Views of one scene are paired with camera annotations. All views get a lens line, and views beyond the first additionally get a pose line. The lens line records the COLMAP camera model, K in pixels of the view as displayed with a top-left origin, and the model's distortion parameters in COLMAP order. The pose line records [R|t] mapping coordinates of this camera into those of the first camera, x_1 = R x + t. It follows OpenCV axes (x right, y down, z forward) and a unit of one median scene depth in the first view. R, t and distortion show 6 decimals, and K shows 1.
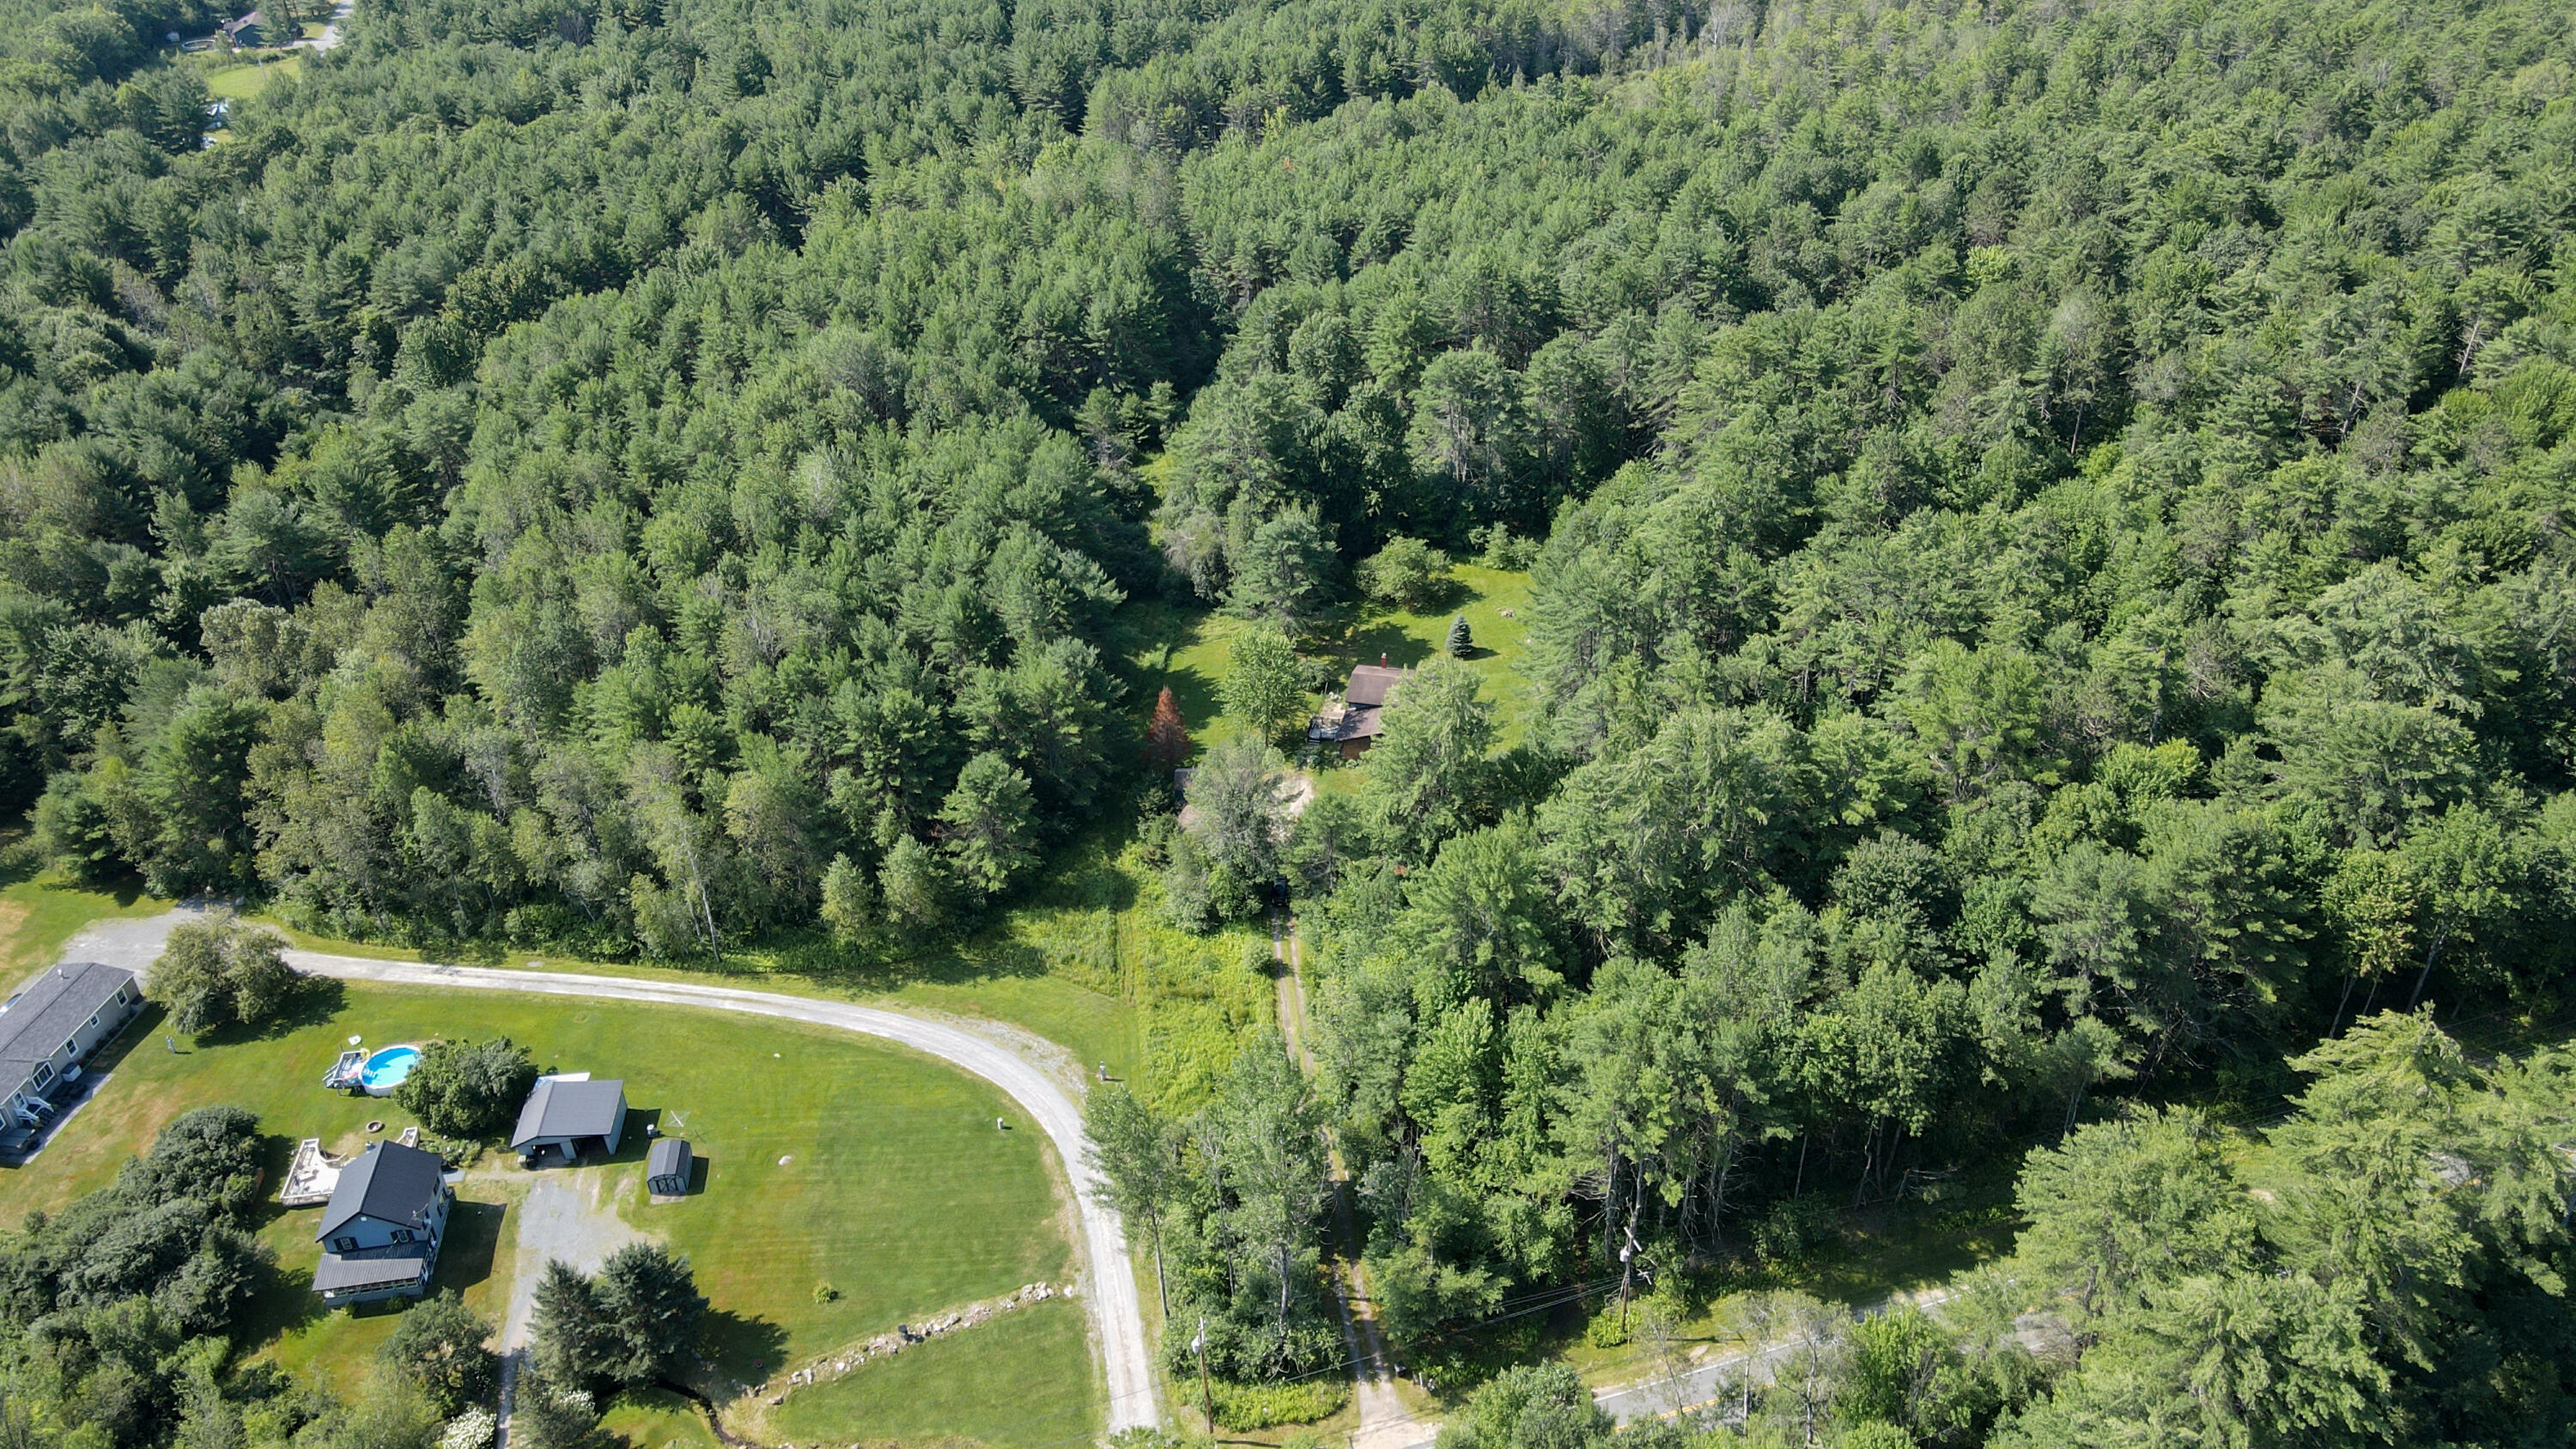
lens RADIAL K [[1895.5, 0, 1286.6], [0, 1895.5, 727.7], [0, 0, 1]] dist [-0.010661, 0.031806]
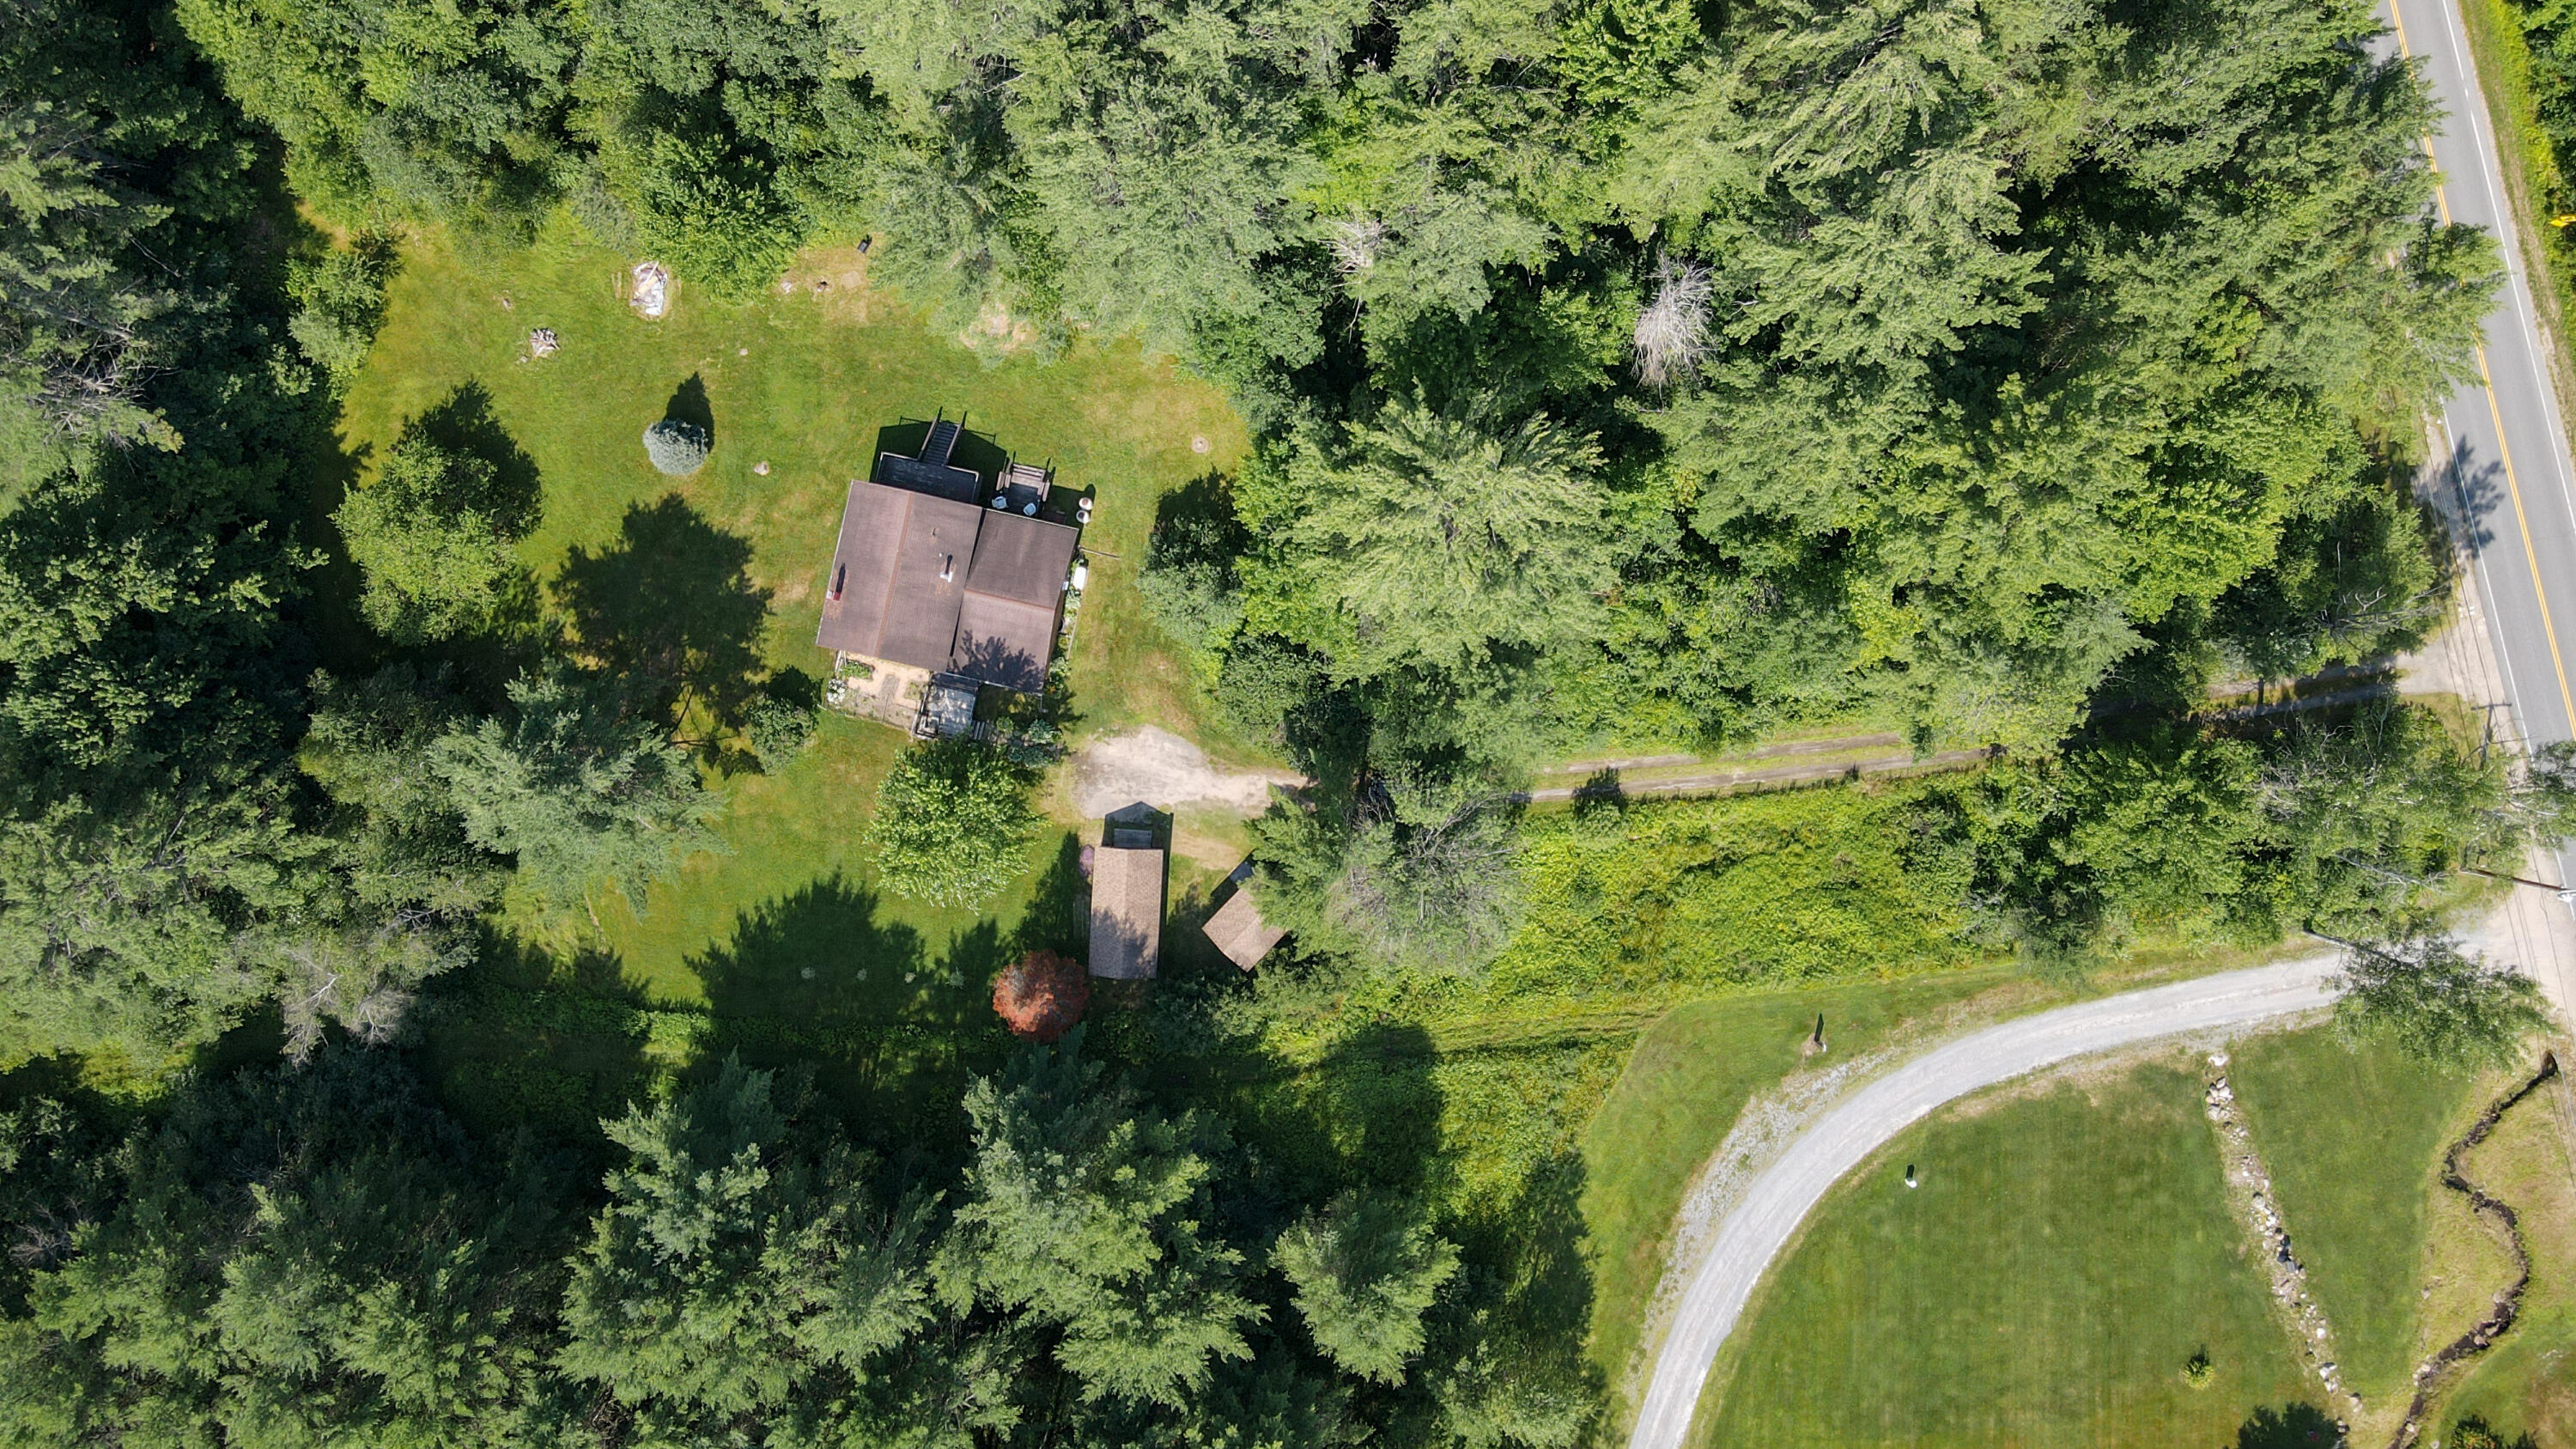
lens RADIAL K [[1895.5, 0, 1285.4], [0, 1895.5, 724.5], [0, 0, 1]] dist [-0.010661, 0.031806]
pose [[0.000092, -0.999371, 0.035472, -0.003834], [0.574493, 0.029087, 0.817993, -0.512558], [-0.818510, 0.020304, 0.574134, 0.775242]]
